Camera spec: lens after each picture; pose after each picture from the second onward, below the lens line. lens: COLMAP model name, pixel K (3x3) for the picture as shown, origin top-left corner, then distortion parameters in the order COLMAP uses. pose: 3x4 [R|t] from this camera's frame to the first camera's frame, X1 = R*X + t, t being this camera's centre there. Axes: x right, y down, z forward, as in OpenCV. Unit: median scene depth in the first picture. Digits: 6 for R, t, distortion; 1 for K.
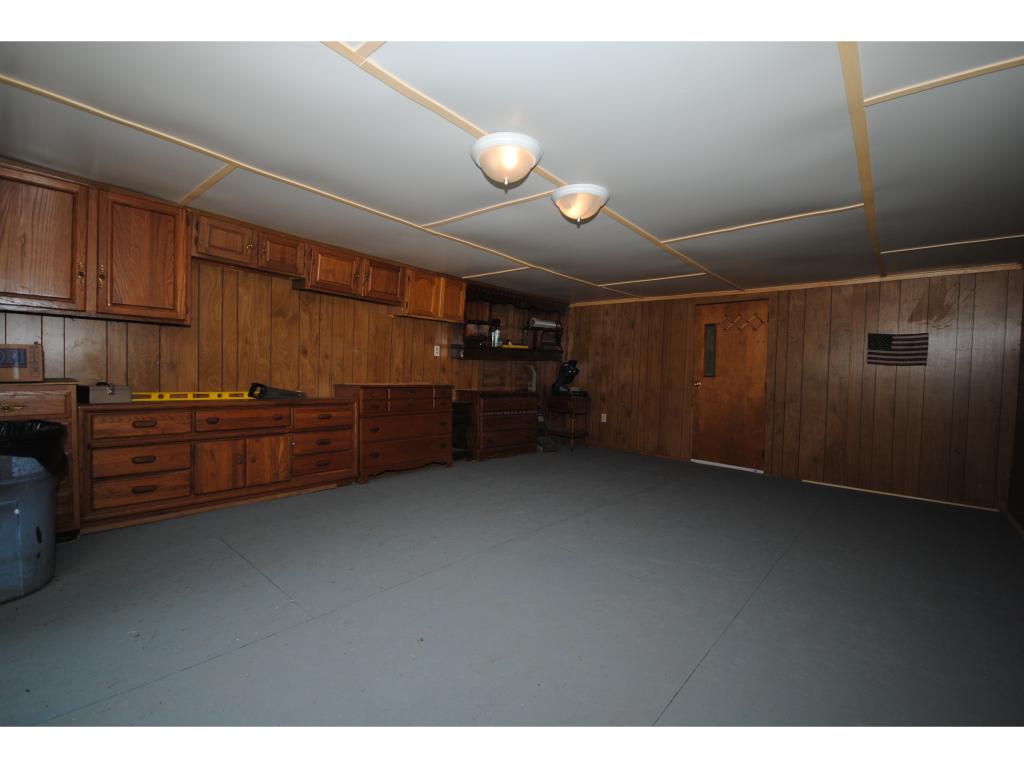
lens RADIAL K [[451.7, 0, 515.2], [0, 451.7, 382.7], [0, 0, 1]] dist [0.001614, -0.000586]
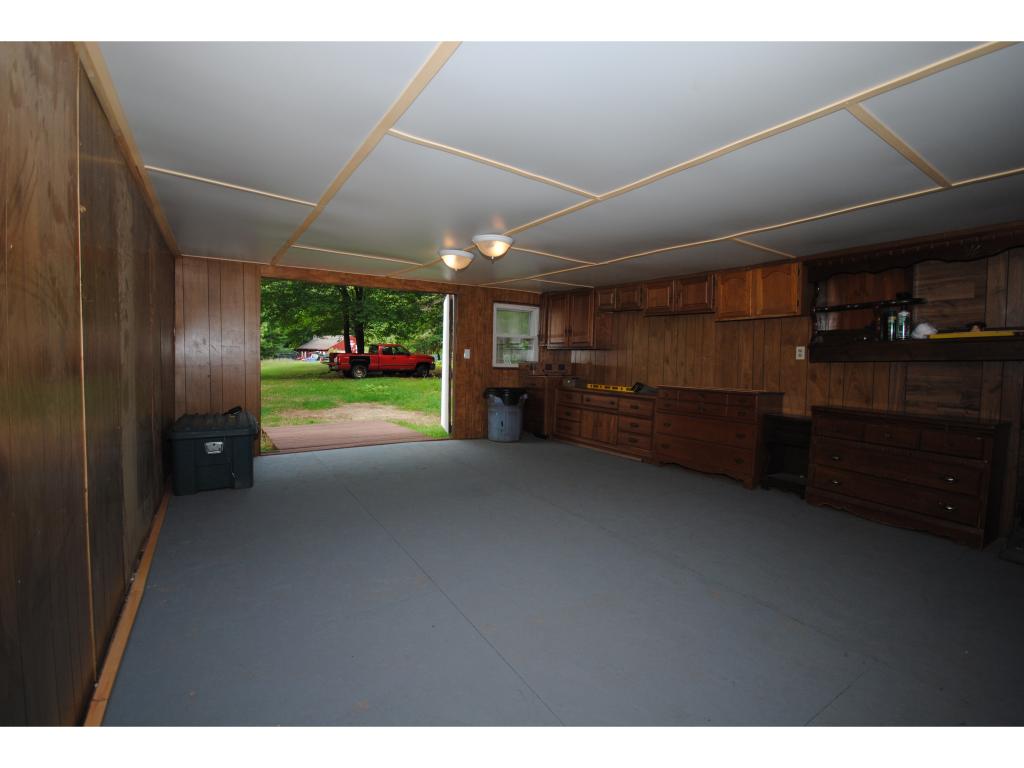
lens RADIAL K [[451.7, 0, 515.2], [0, 451.7, 382.7], [0, 0, 1]] dist [0.001614, -0.000586]
pose [[-0.261274, 0.006734, -0.965241, 0.870283], [-0.058793, 0.998008, 0.022877, -0.007592], [0.963472, 0.062726, -0.260358, 0.861776]]
